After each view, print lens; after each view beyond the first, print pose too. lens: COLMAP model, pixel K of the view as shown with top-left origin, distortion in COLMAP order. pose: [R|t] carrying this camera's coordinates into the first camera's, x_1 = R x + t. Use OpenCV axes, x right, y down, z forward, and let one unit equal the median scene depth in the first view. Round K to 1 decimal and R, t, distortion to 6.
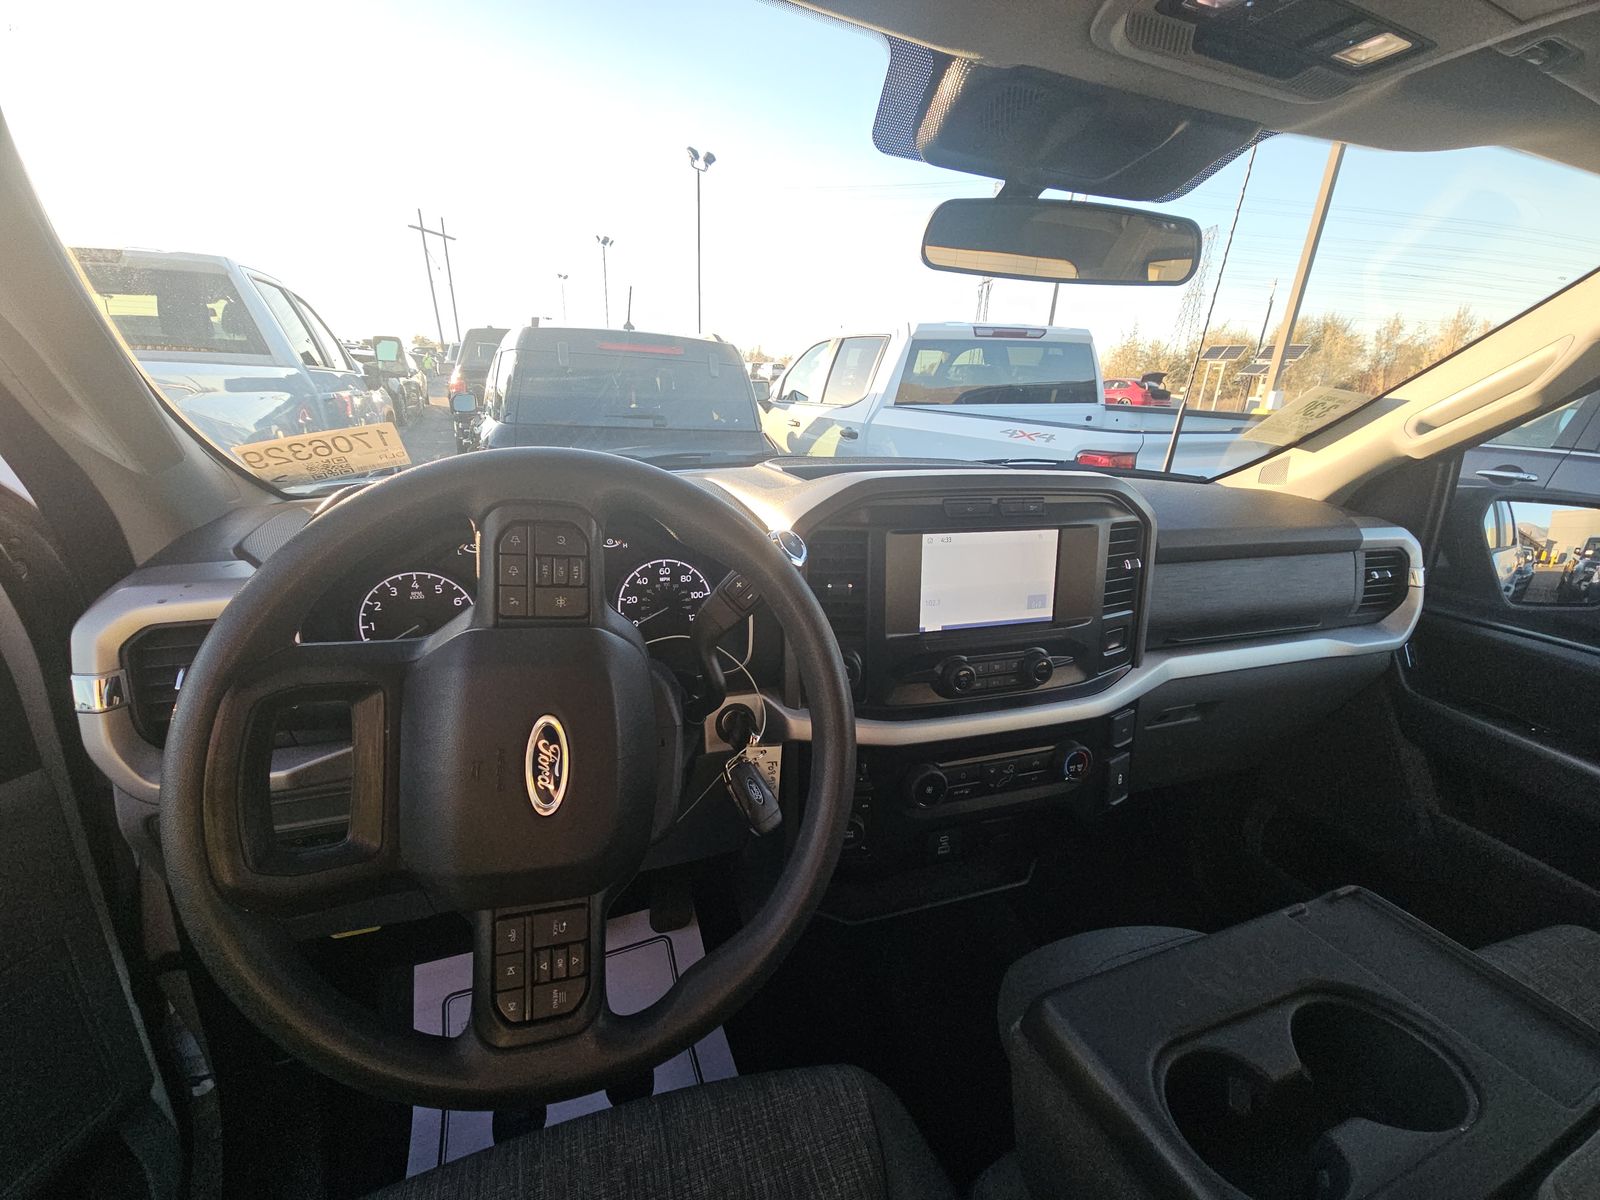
lens RADIAL K [[639.4, 0, 800.0], [0, 639.4, 600.0], [0, 0, 1]] dist [0.019647, -0.018965]
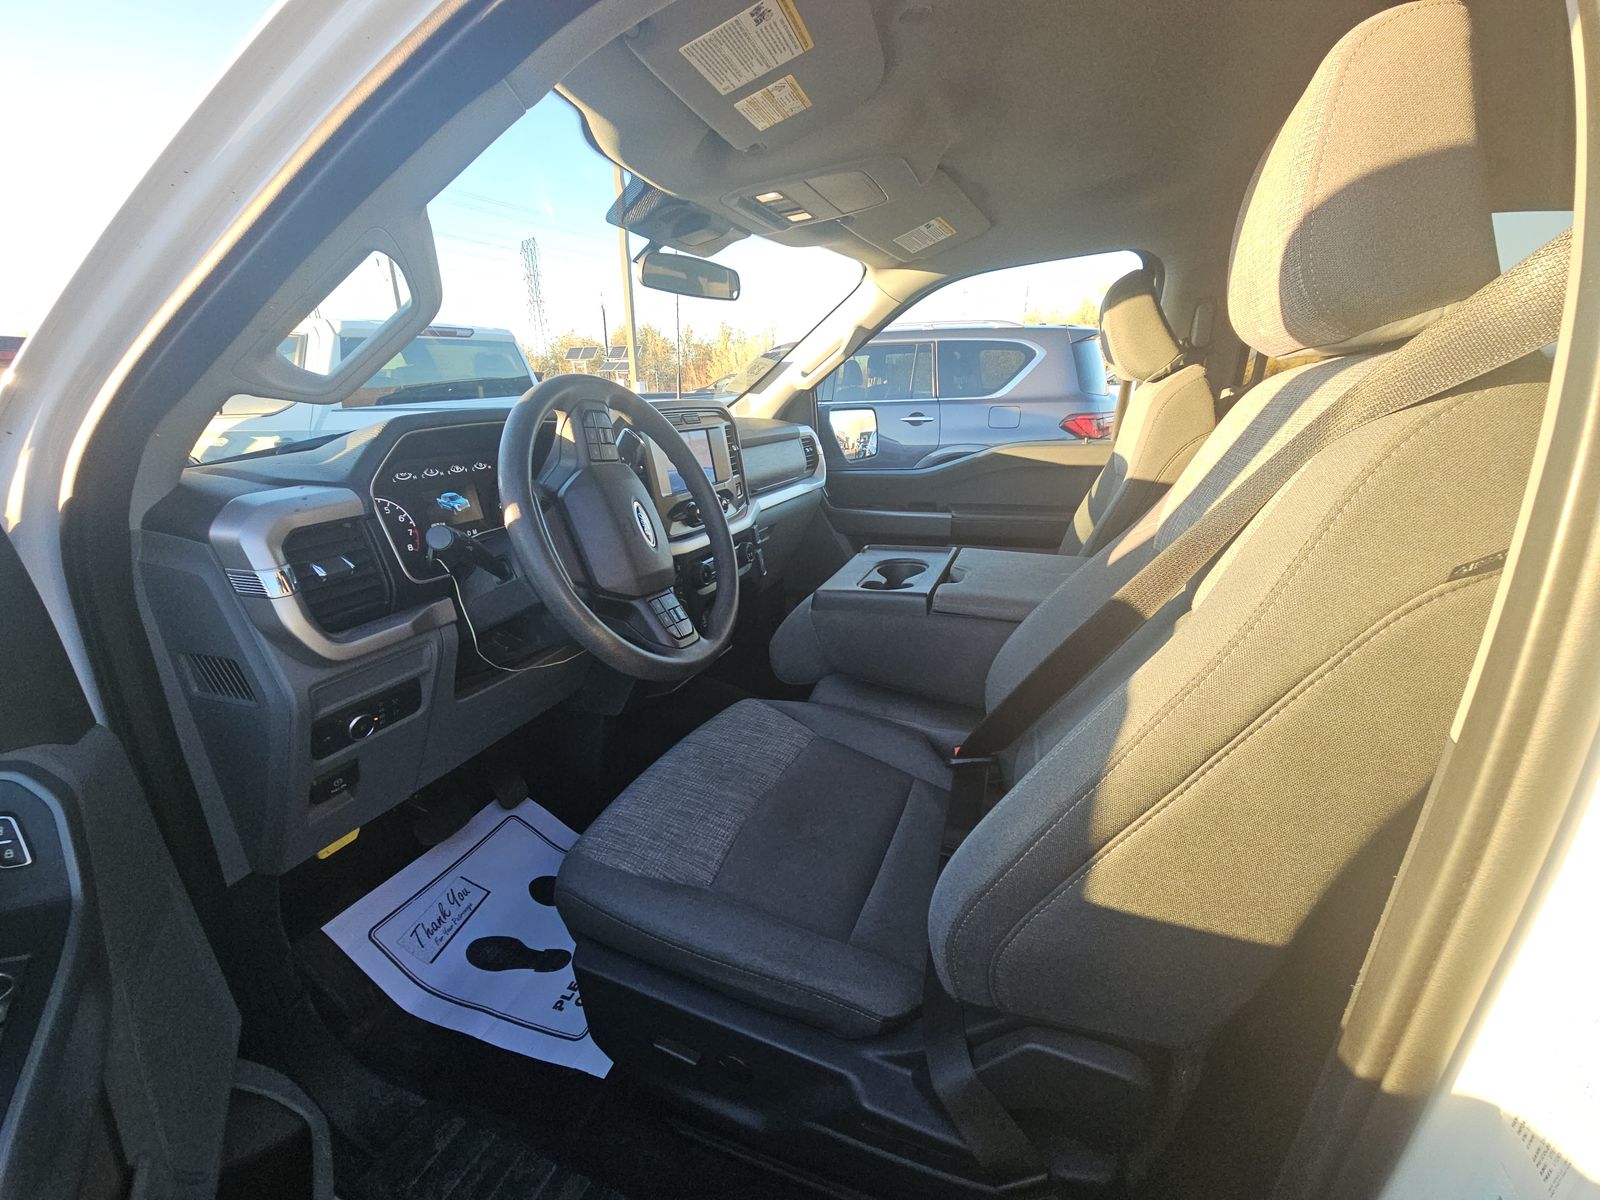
lens RADIAL K [[647.4, 0, 800.0], [0, 647.4, 600.0], [0, 0, 1]] dist [-0.000809, -0.000015]
pose [[0.647429, -0.281970, 0.708045, -0.663828], [0.286168, 0.951002, 0.117055, 0.160394], [-0.706359, 0.126835, 0.696398, -0.318375]]
